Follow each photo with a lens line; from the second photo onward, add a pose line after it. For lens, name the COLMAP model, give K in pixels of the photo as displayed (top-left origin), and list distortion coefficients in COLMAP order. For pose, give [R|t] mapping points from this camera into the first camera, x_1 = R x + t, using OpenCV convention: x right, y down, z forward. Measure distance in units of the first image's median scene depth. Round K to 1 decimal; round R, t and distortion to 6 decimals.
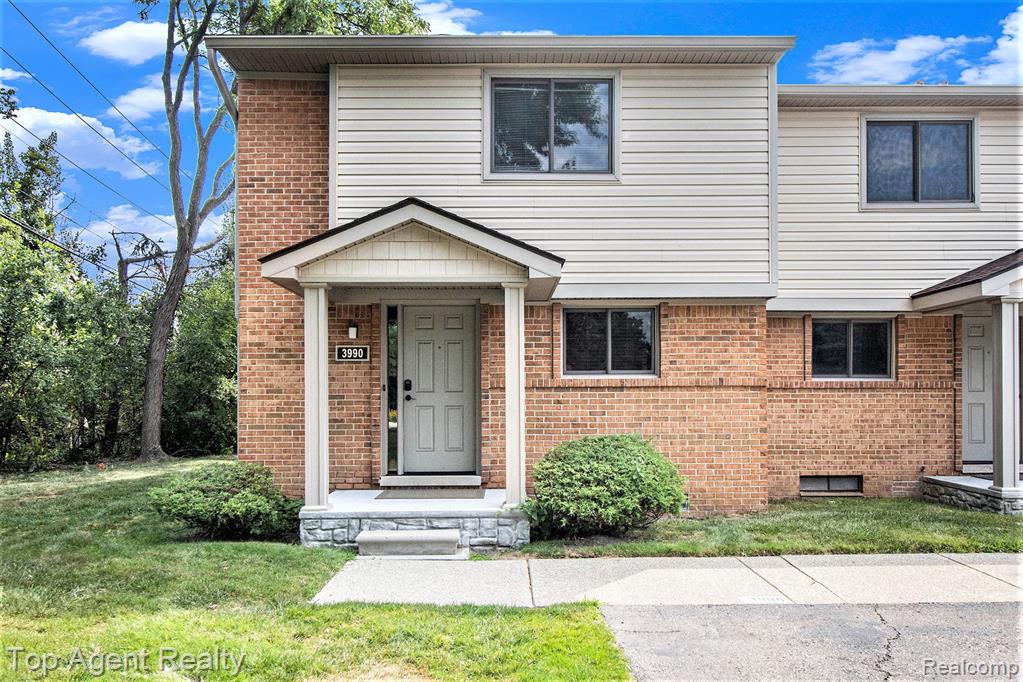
lens RADIAL K [[487.6, 0, 511.7], [0, 487.6, 341.6], [0, 0, 1]] dist [0.005608, 0.001019]
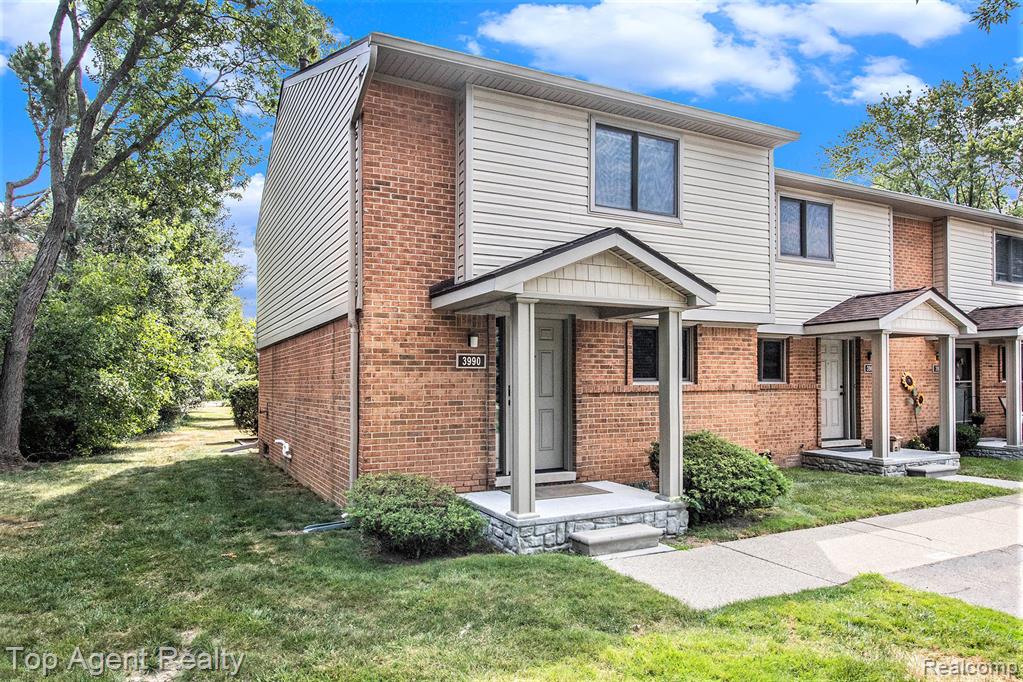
lens RADIAL K [[425.7, 0, 511.1], [0, 425.7, 338.9], [0, 0, 1]] dist [0.000875, -0.000620]
pose [[0.956618, 0.032427, 0.289535, -0.507964], [-0.030983, 0.999474, -0.009569, -0.017665], [-0.289693, 0.000183, 0.957119, 0.102452]]
